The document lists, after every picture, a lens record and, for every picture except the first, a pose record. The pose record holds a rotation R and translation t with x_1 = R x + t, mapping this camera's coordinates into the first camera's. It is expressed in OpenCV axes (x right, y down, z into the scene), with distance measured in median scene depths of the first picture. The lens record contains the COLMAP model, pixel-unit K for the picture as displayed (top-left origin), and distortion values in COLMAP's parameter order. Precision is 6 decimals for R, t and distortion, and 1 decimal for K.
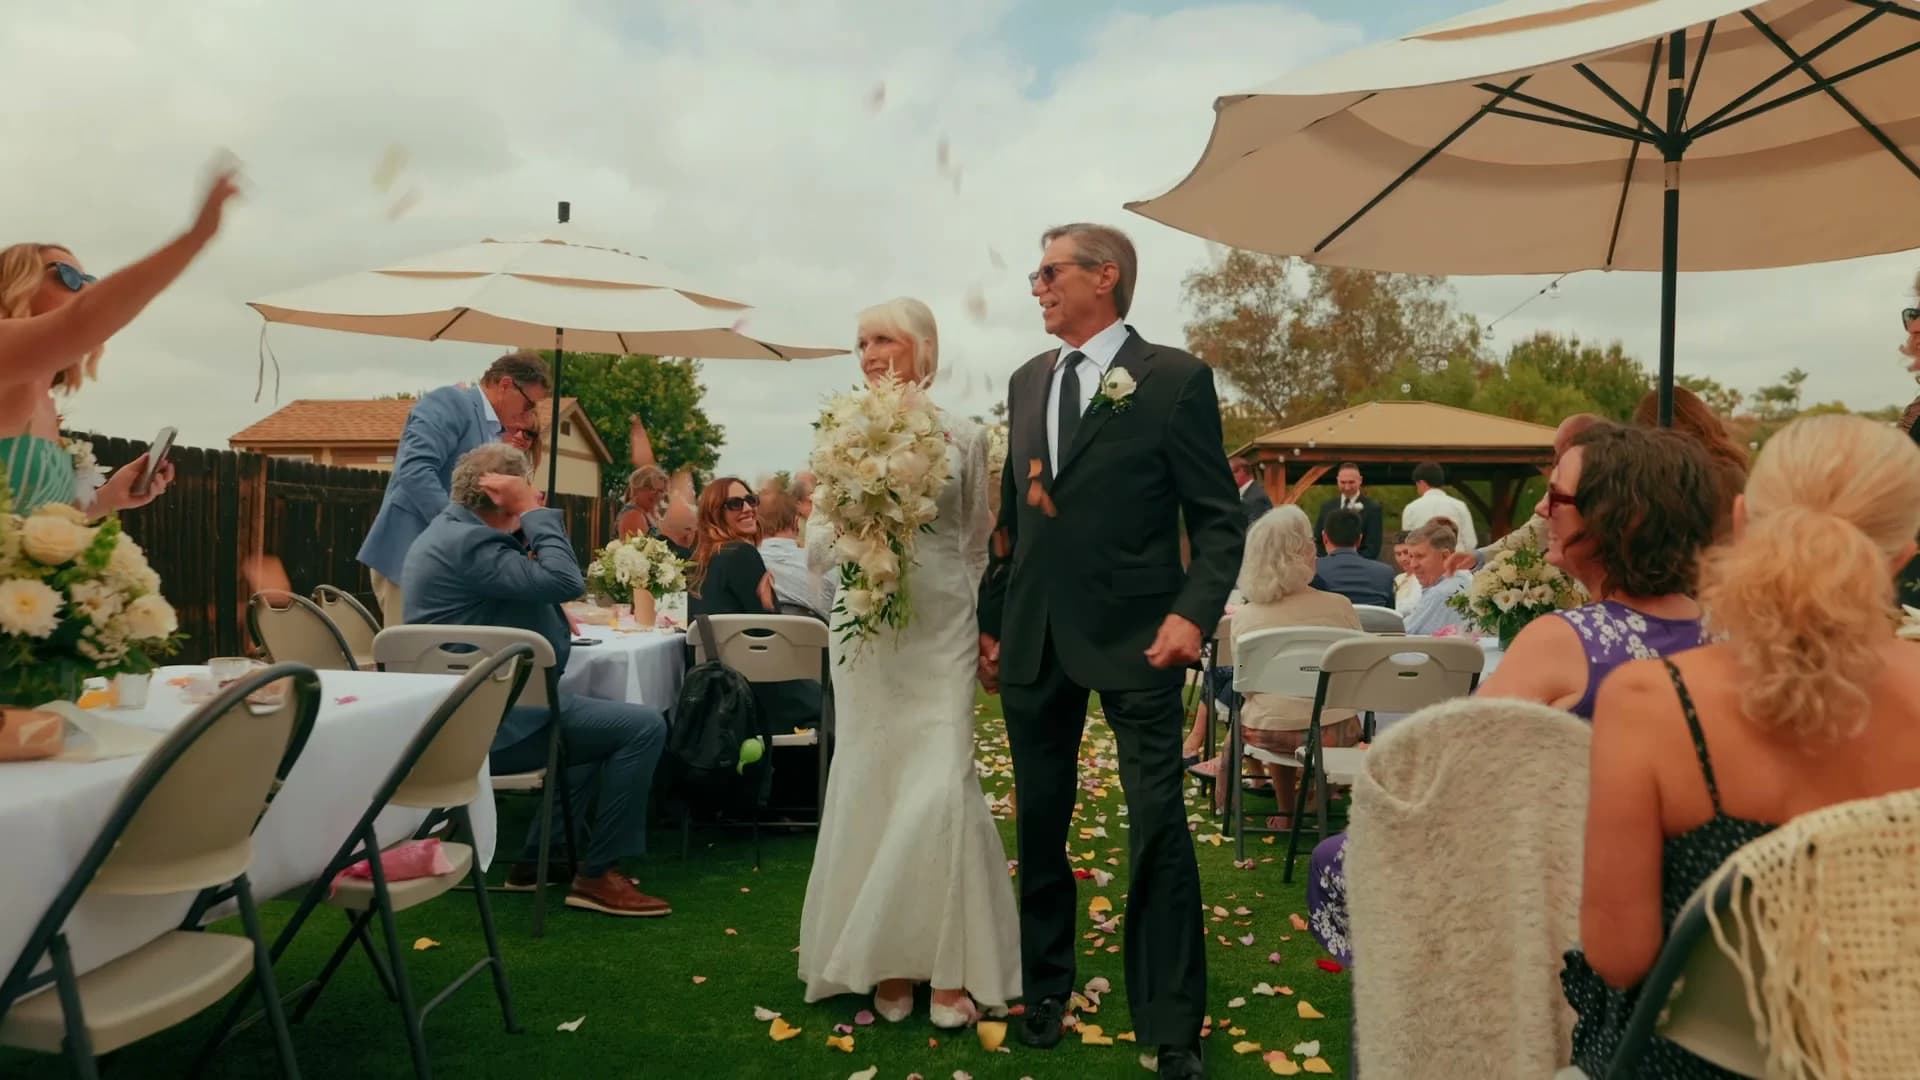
lens RADIAL K [[1493.4, 0, 859.5], [0, 1493.4, 521.1], [0, 0, 1]] dist [-0.021857, -0.003017]
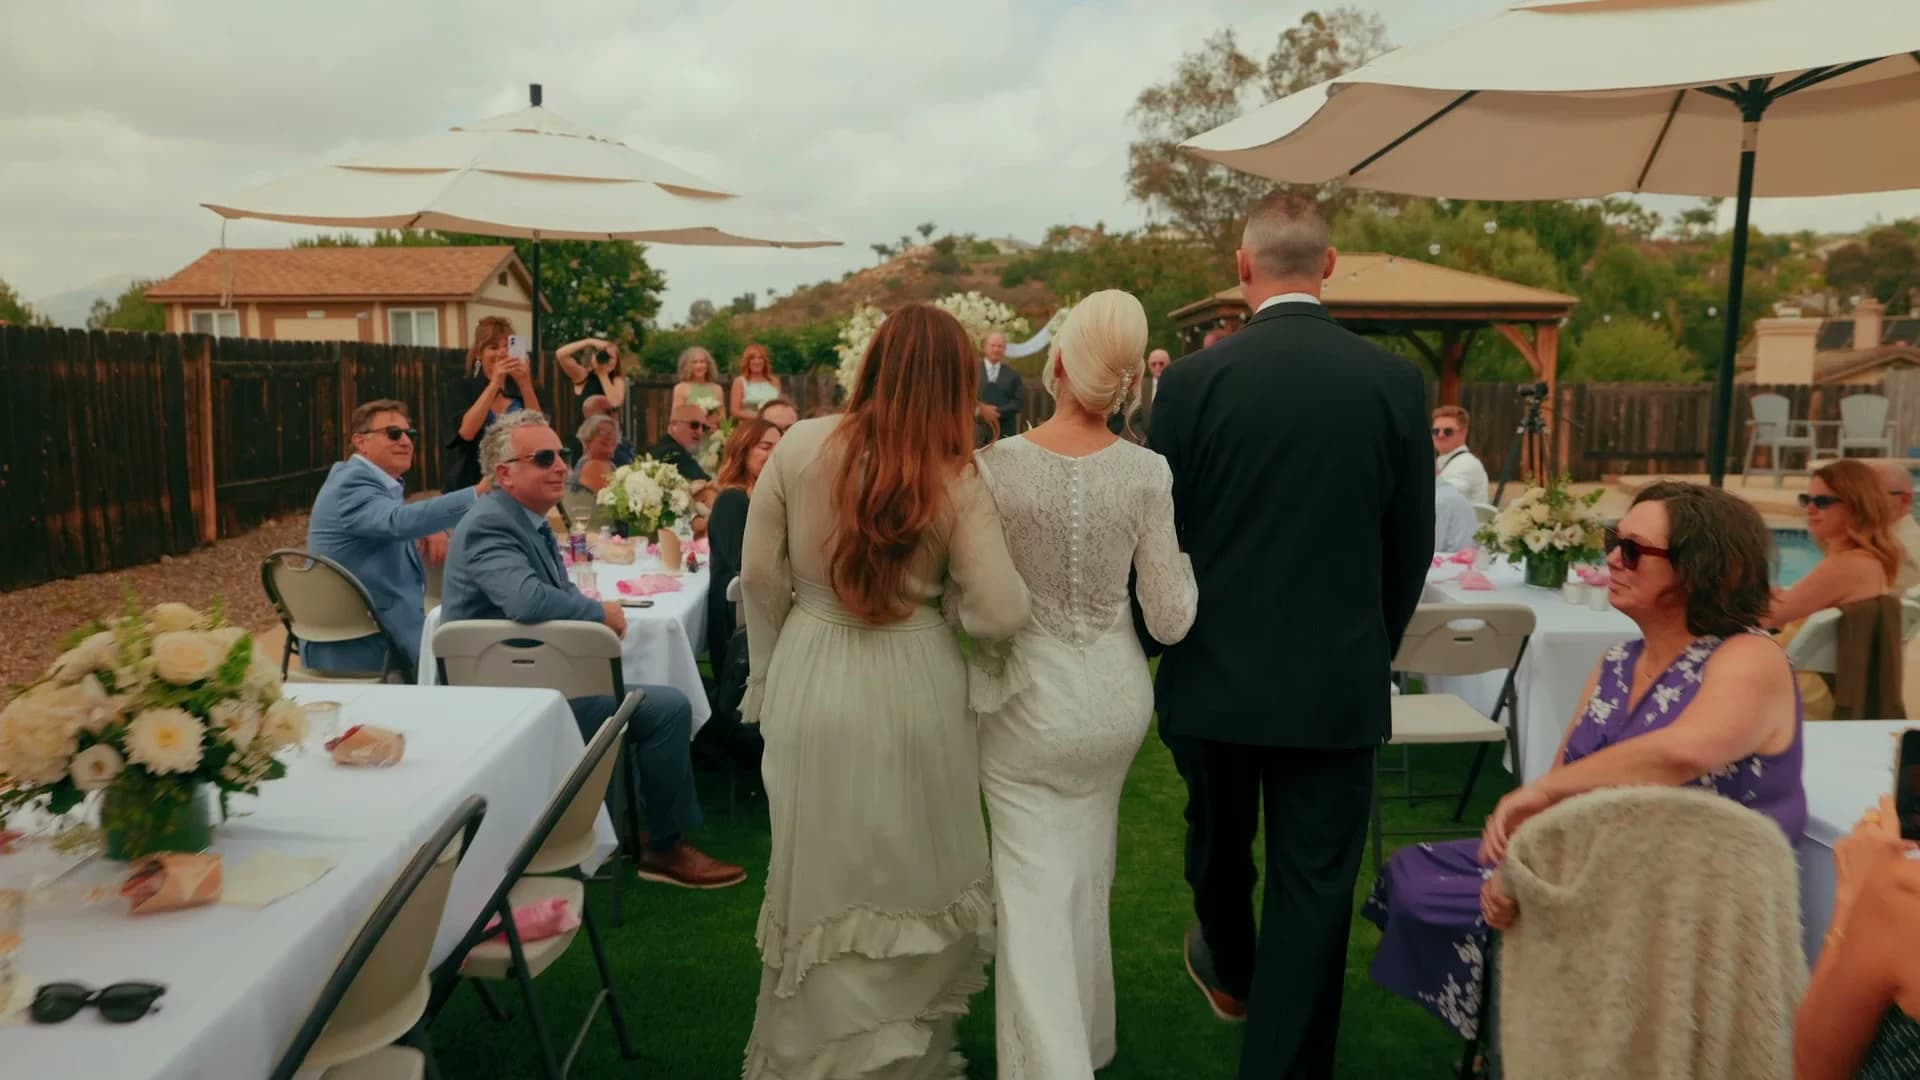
lens RADIAL K [[1493.4, 0, 859.5], [0, 1493.4, 521.1], [0, 0, 1]] dist [-0.021857, -0.003017]
pose [[0.997787, -0.019163, 0.063675, -0.073778], [0.010356, 0.990673, 0.135868, -0.082944], [-0.065685, -0.134908, 0.988679, 0.022939]]
